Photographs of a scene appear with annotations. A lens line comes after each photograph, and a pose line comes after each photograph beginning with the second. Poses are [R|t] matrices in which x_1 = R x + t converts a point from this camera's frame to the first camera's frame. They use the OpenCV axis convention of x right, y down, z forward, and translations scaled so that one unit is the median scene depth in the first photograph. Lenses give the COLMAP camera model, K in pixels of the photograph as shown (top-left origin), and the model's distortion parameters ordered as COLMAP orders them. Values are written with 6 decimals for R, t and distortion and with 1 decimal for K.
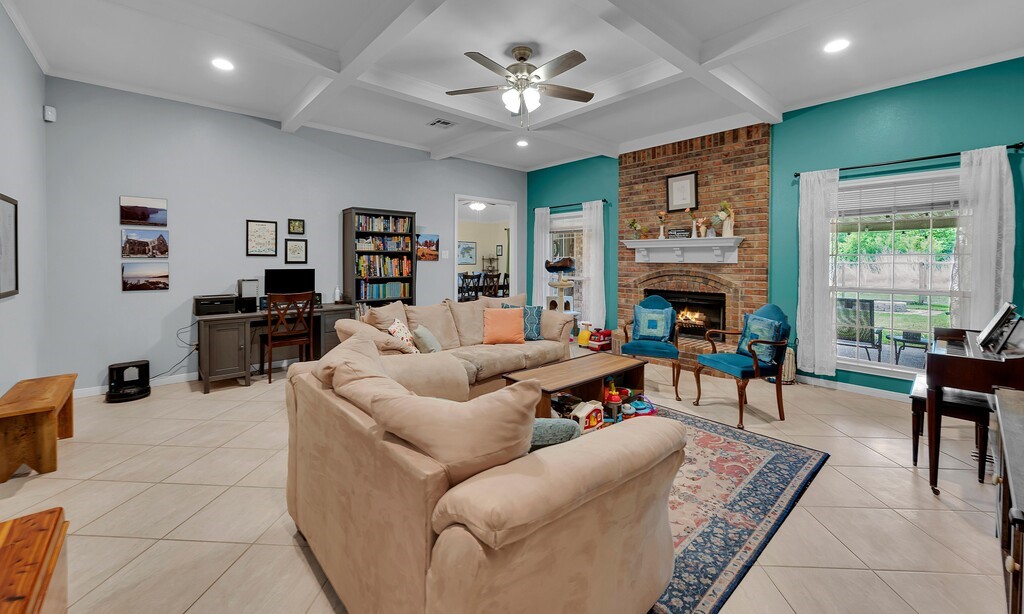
lens RADIAL K [[407.3, 0, 514.6], [0, 407.3, 264.0], [0, 0, 1]] dist [-0.000800, -0.000113]
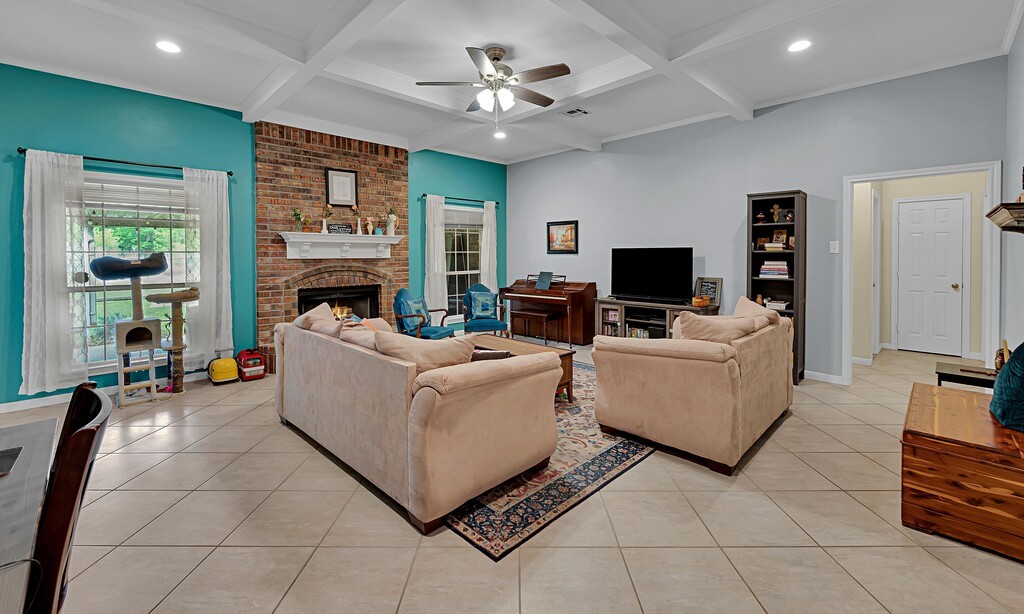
lens RADIAL K [[425.2, 0, 511.2], [0, 425.2, 258.6], [0, 0, 1]] dist [-0.001116, -0.000130]
pose [[-0.052366, -0.011819, 0.998558, -0.641093], [0.013260, 0.999834, 0.012529, -0.009663], [-0.998540, 0.013897, -0.052200, 0.622647]]
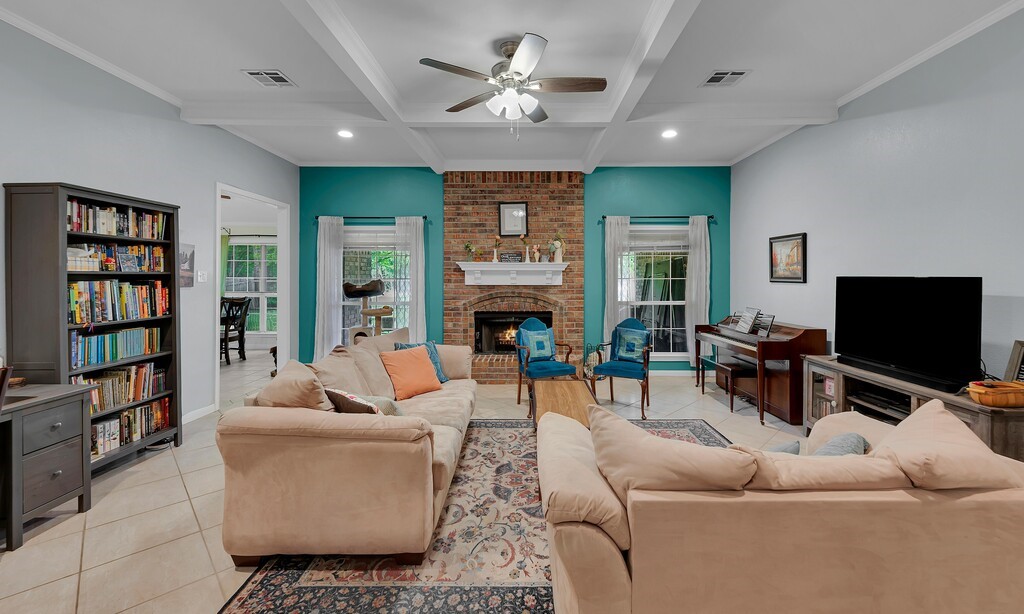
lens RADIAL K [[416.2, 0, 524.0], [0, 416.2, 274.3], [0, 0, 1]] dist [-0.002938, -0.000228]
pose [[0.667399, 0.001178, 0.744699, -0.376228], [0.008693, 0.999918, -0.009373, -0.019770], [-0.744649, 0.012729, 0.667334, 0.241909]]
